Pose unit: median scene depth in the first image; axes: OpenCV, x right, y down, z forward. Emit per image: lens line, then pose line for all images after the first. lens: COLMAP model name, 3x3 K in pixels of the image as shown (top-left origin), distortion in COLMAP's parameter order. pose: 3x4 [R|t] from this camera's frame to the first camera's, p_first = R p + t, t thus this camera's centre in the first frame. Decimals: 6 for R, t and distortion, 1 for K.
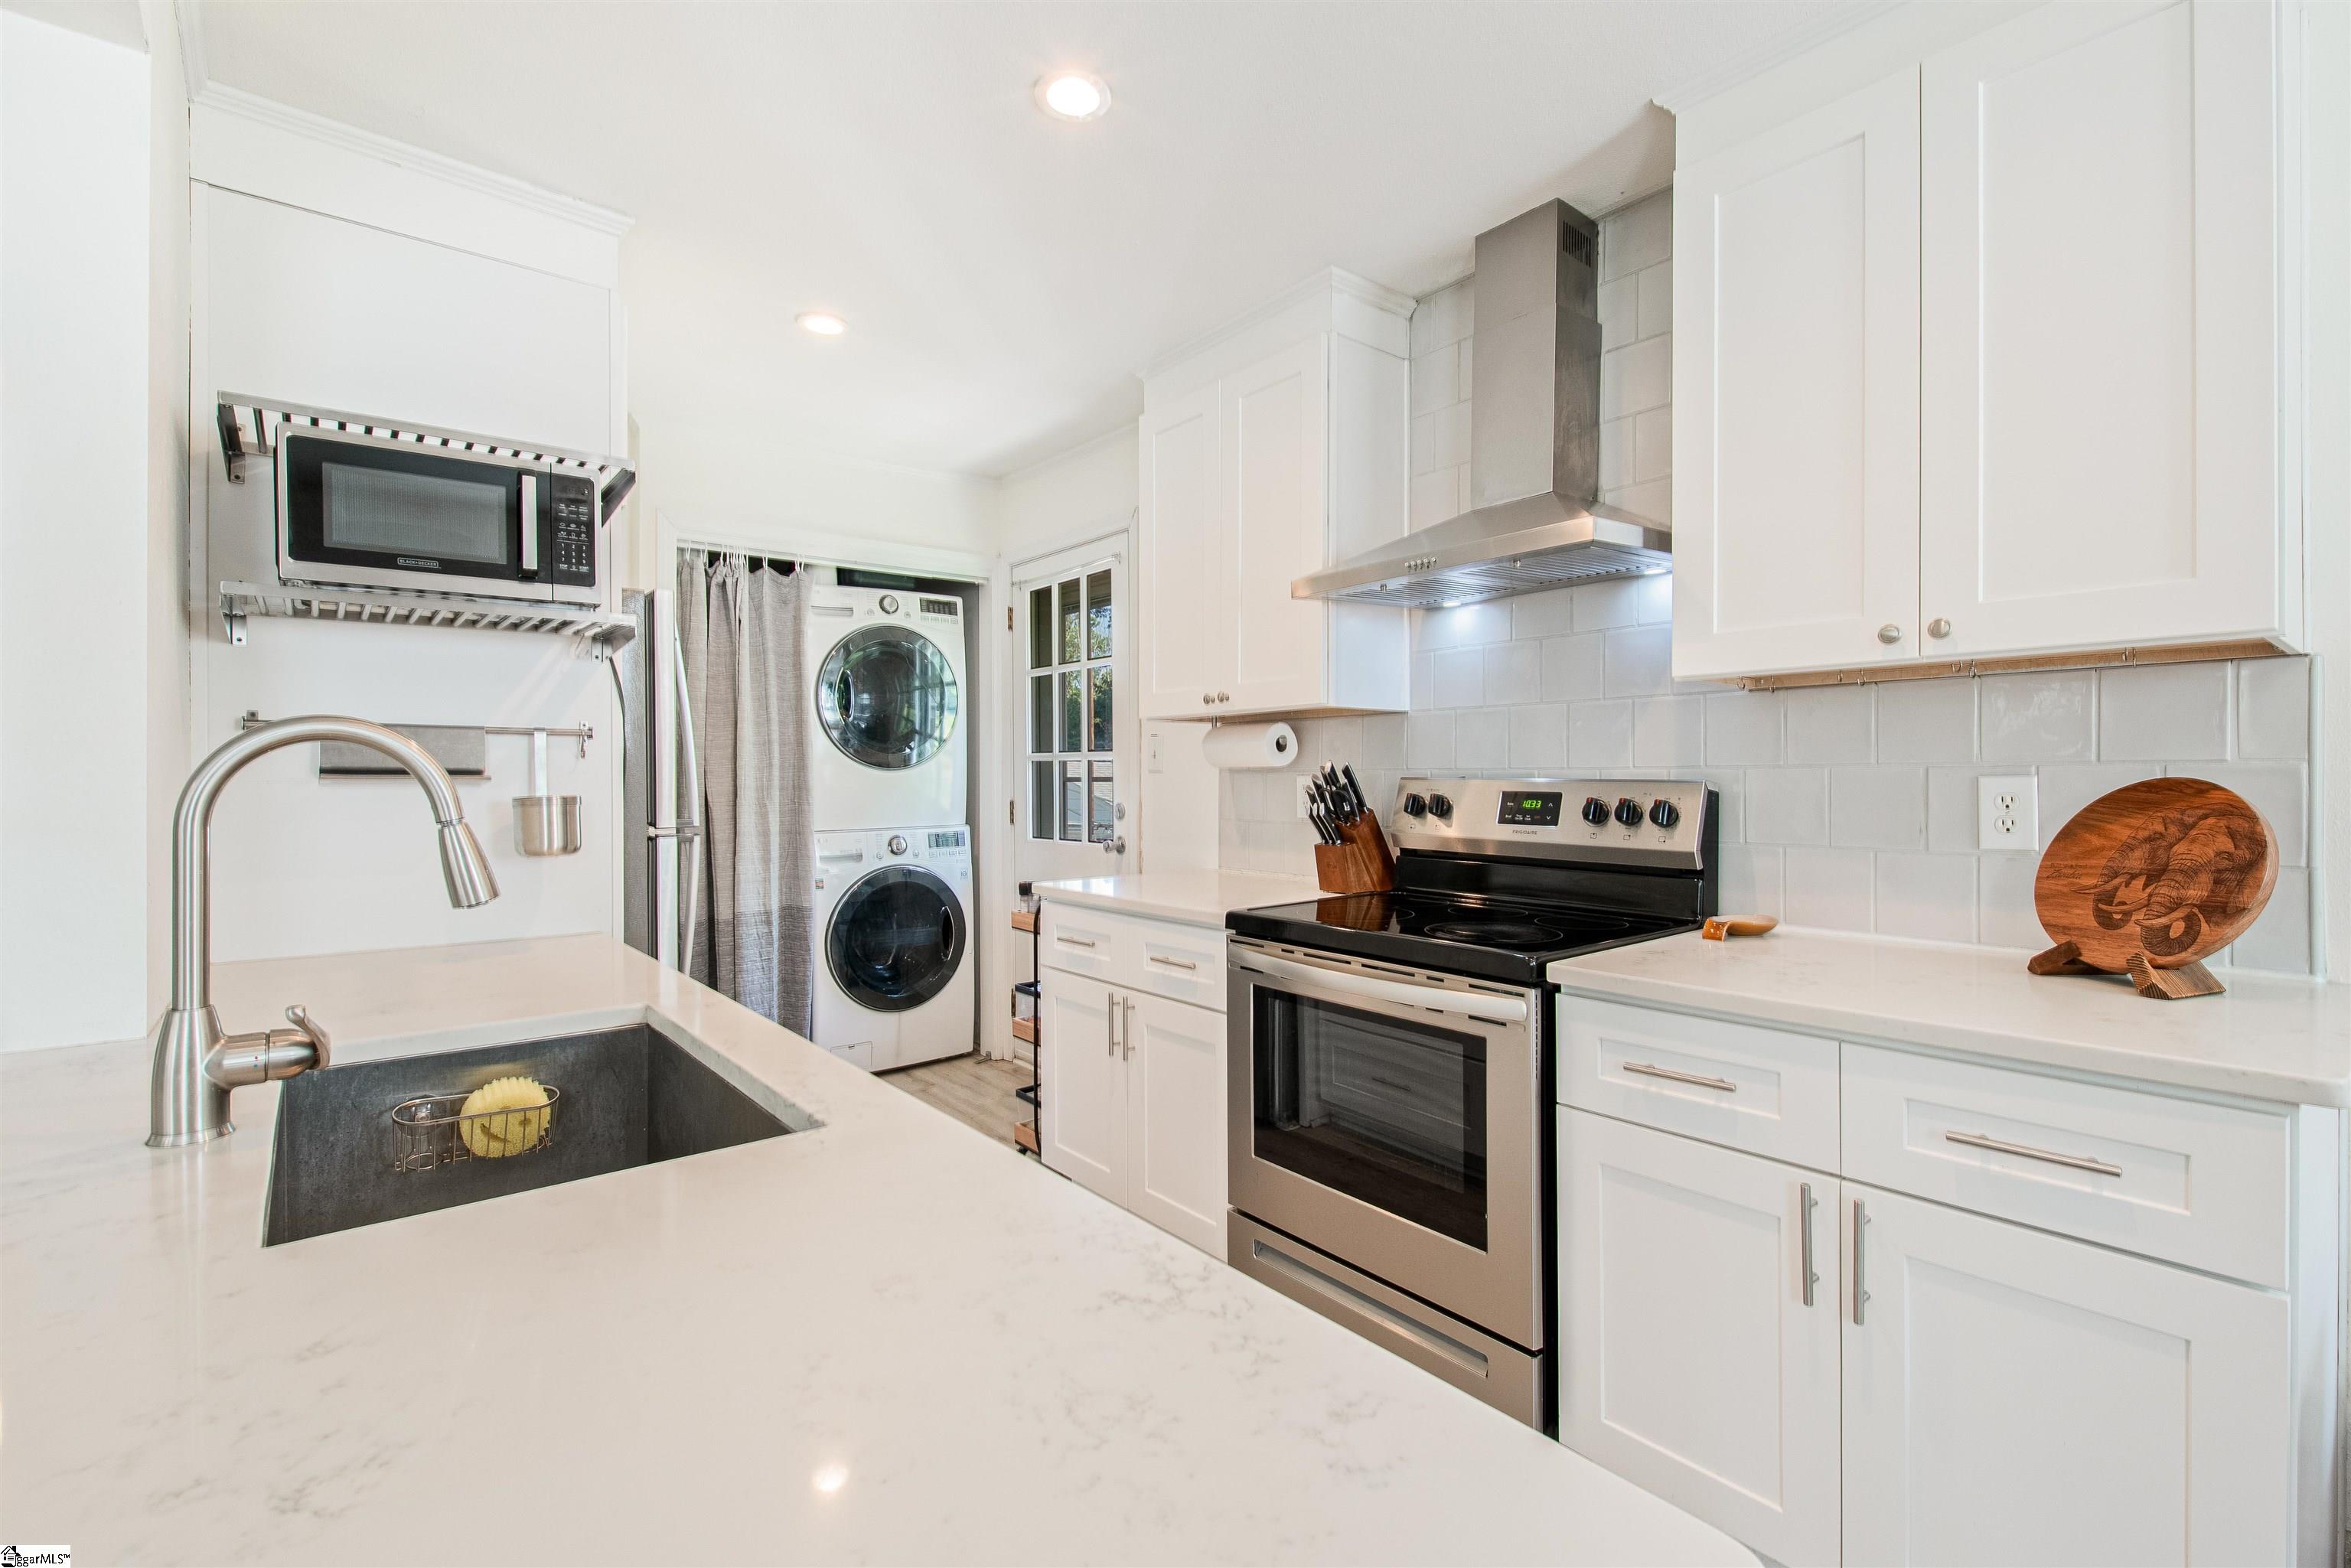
lens RADIAL K [[1057.6, 0, 1171.1], [0, 1057.6, 779.2], [0, 0, 1]] dist [0.007670, -0.004403]
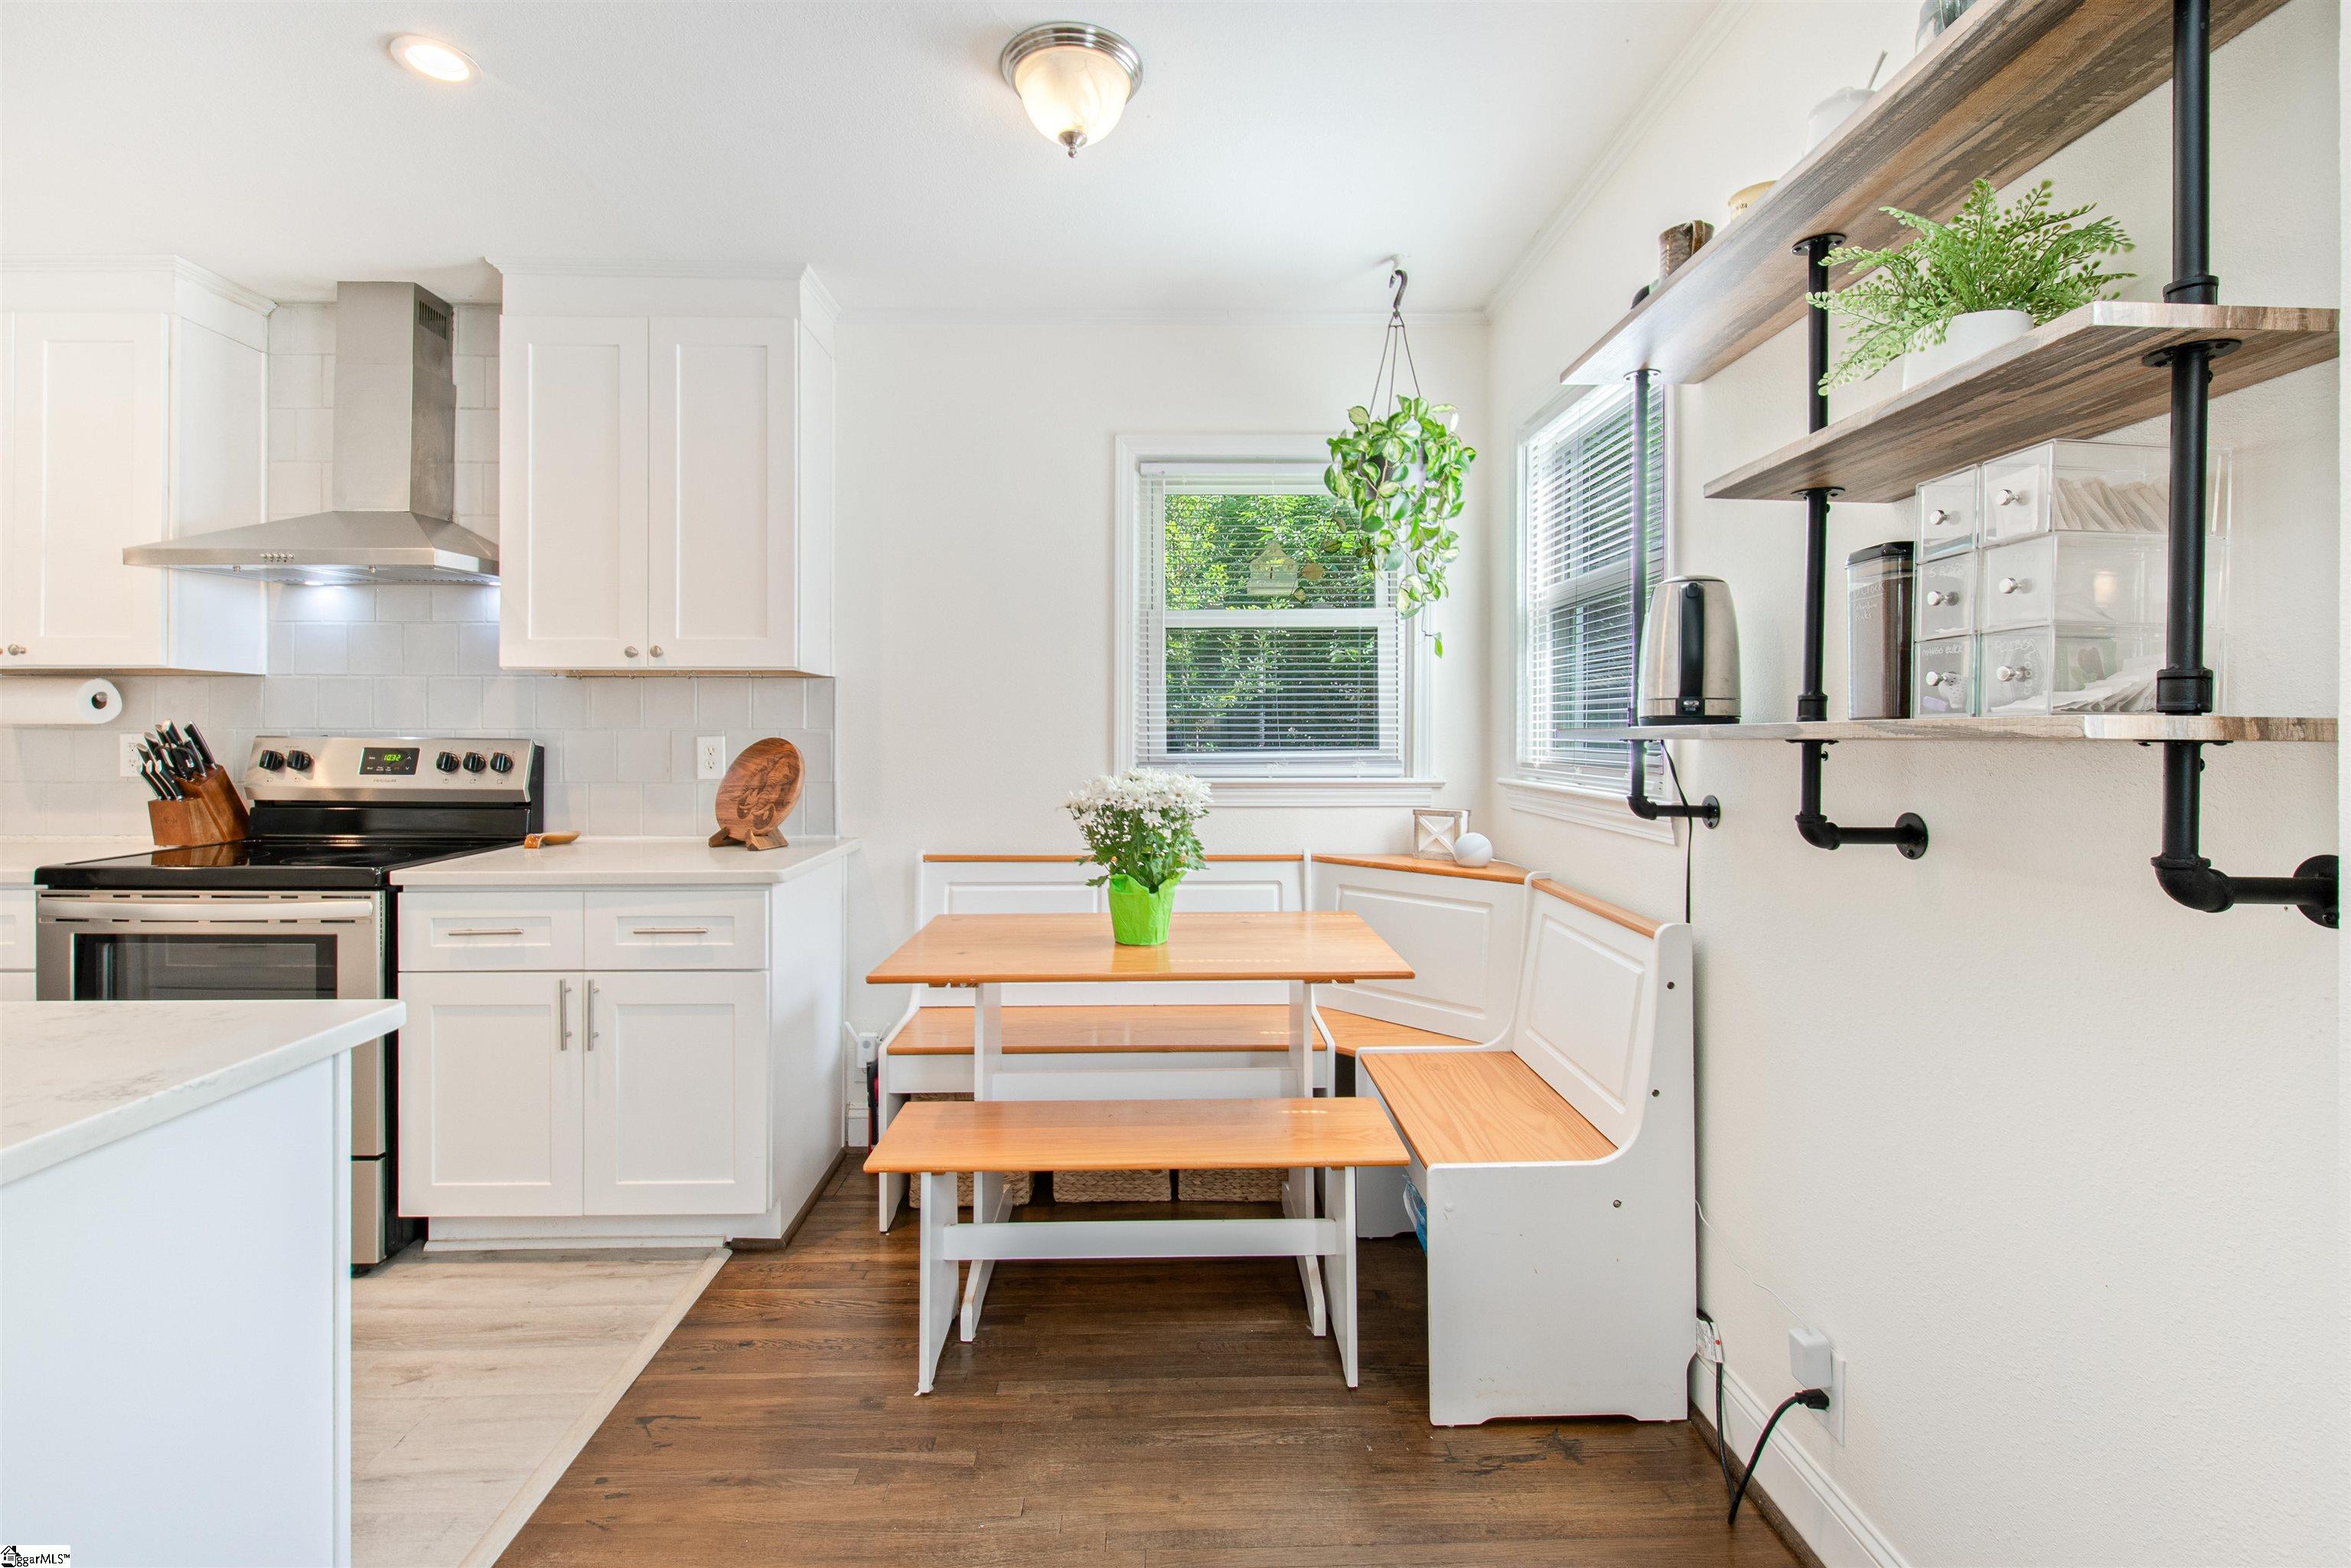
lens RADIAL K [[1057.6, 0, 1160.4], [0, 1057.6, 735.3], [0, 0, 1]] dist [0.007670, -0.004403]
pose [[0.608598, 0.002583, 0.793474, -0.096127], [-0.002253, 0.999996, -0.001527, -0.002746], [-0.793475, -0.000859, 0.608602, -0.467351]]
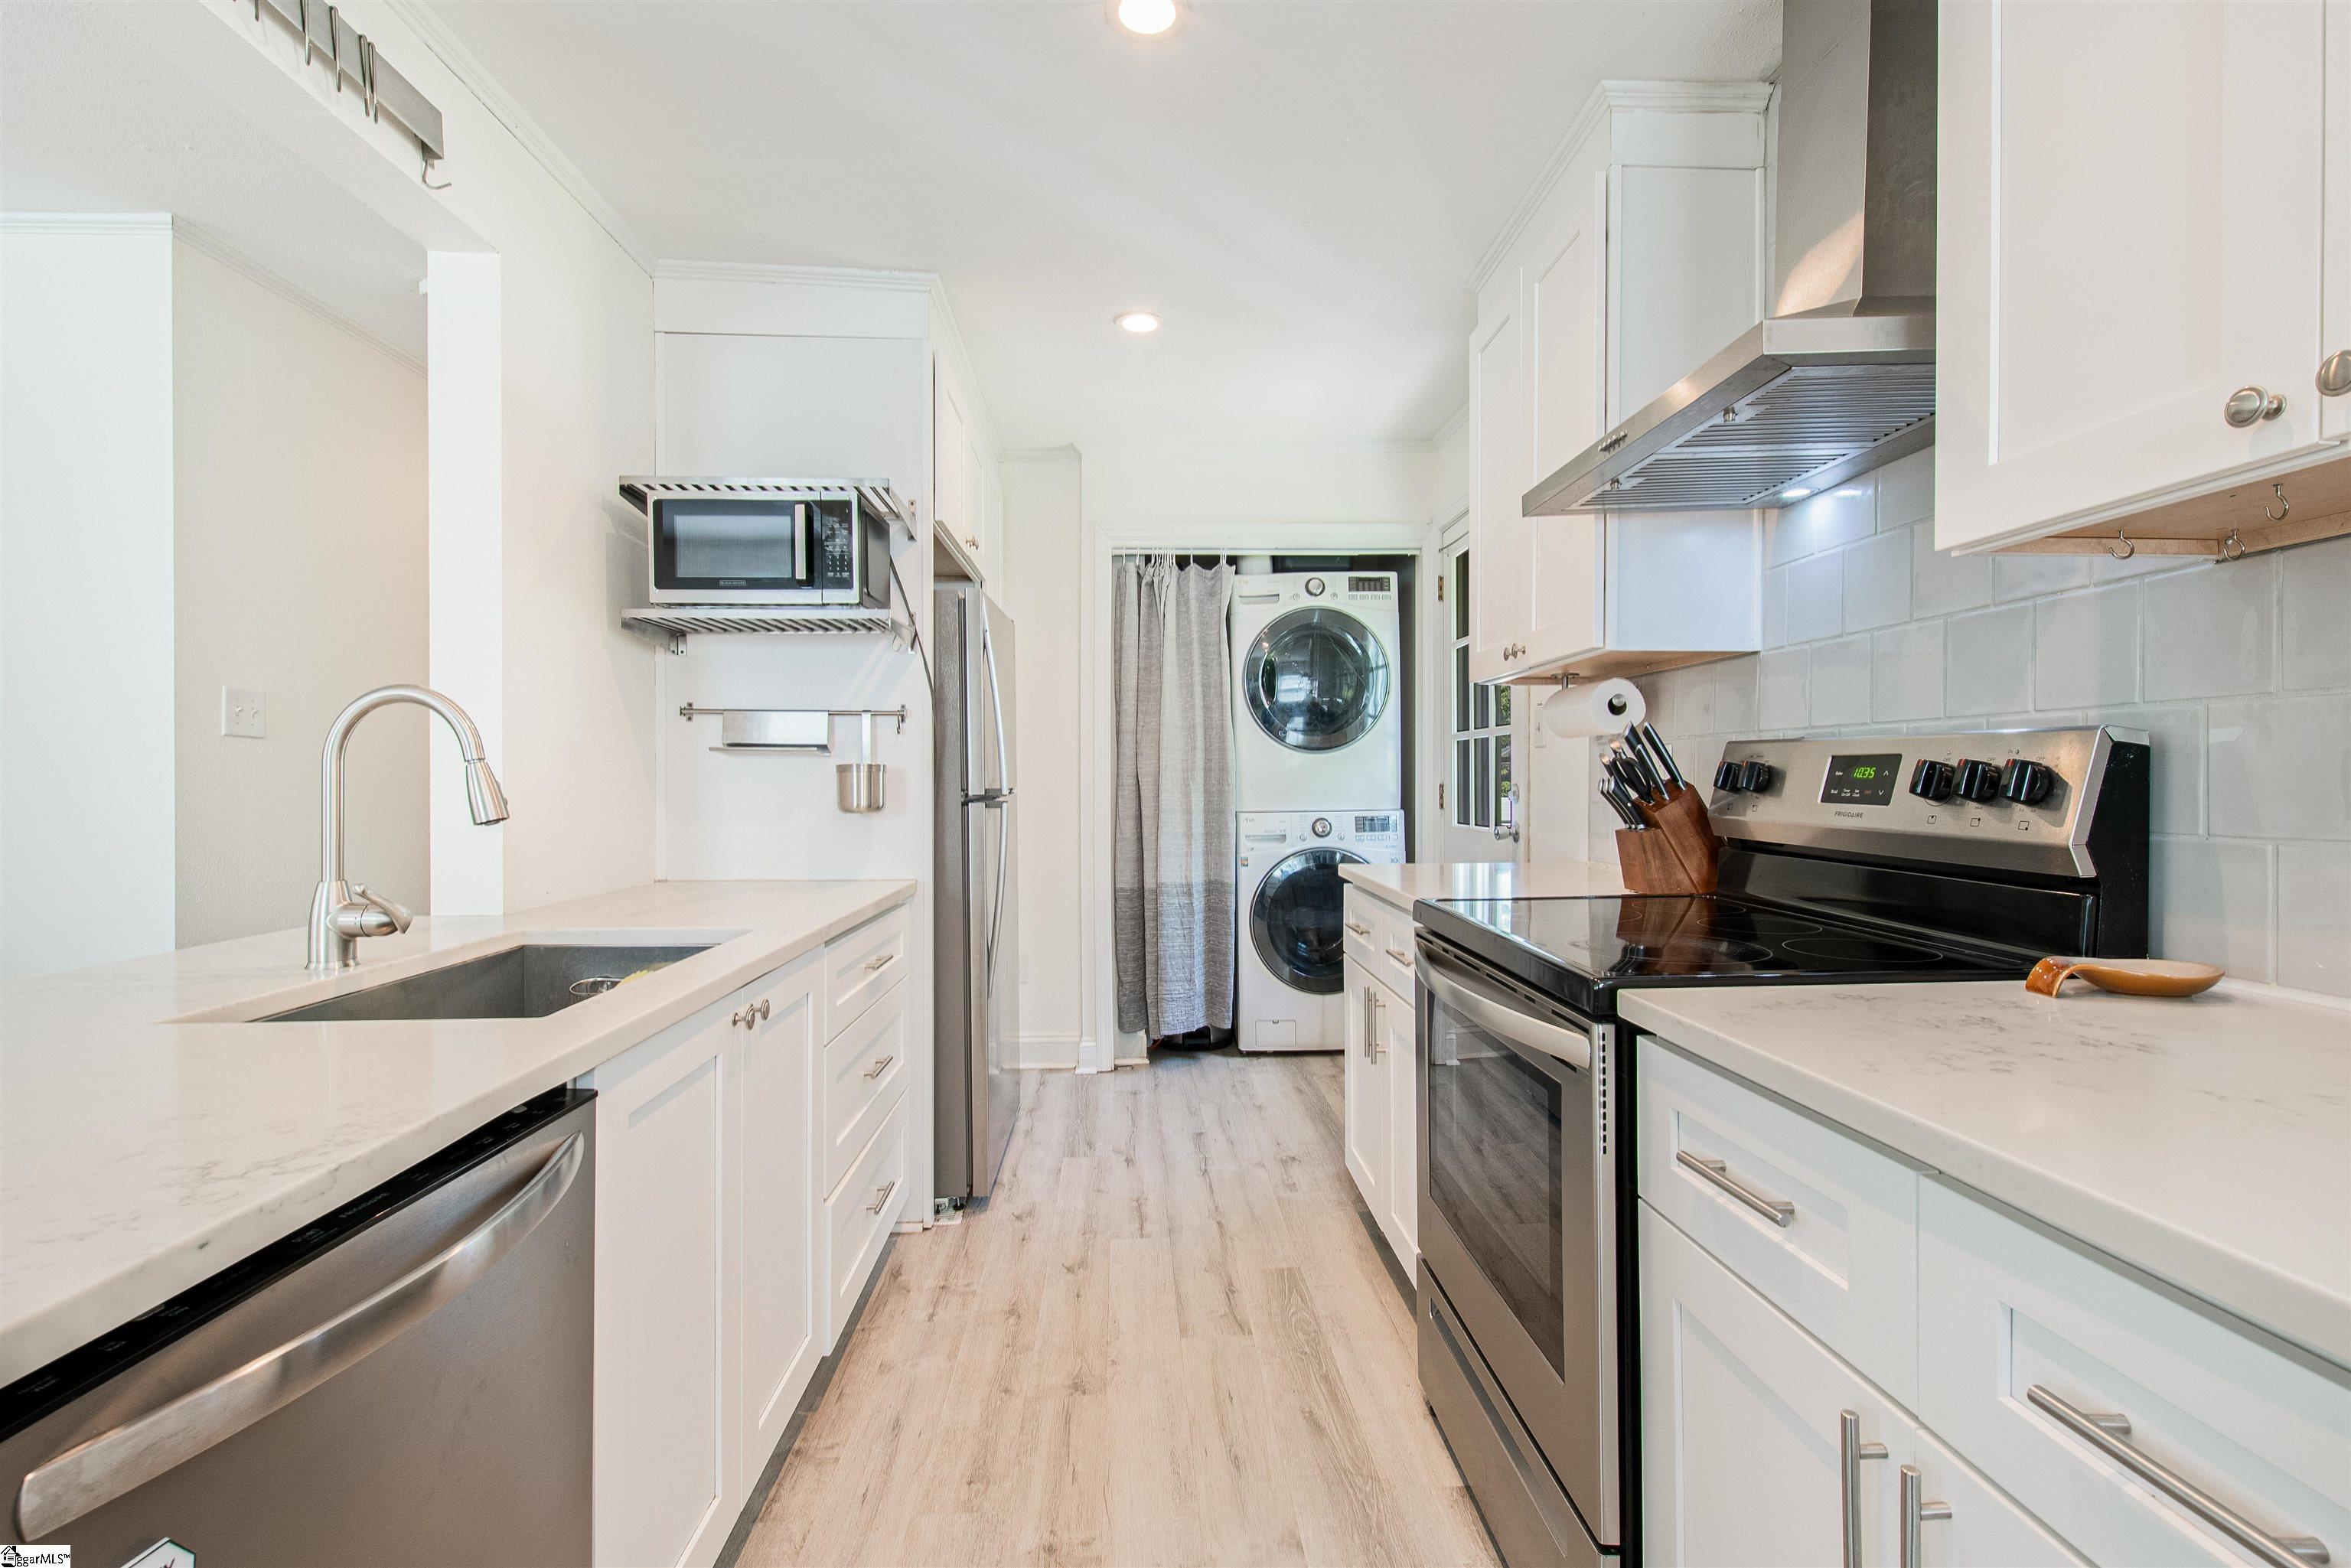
lens RADIAL K [[1057.6, 0, 1171.3], [0, 1057.6, 781.1], [0, 0, 1]] dist [0.007670, -0.004403]
pose [[0.805645, 0.003322, -0.592390, 0.388273], [-0.001364, 0.999992, 0.003752, 0.027225], [0.592398, -0.002215, 0.805643, 0.202520]]
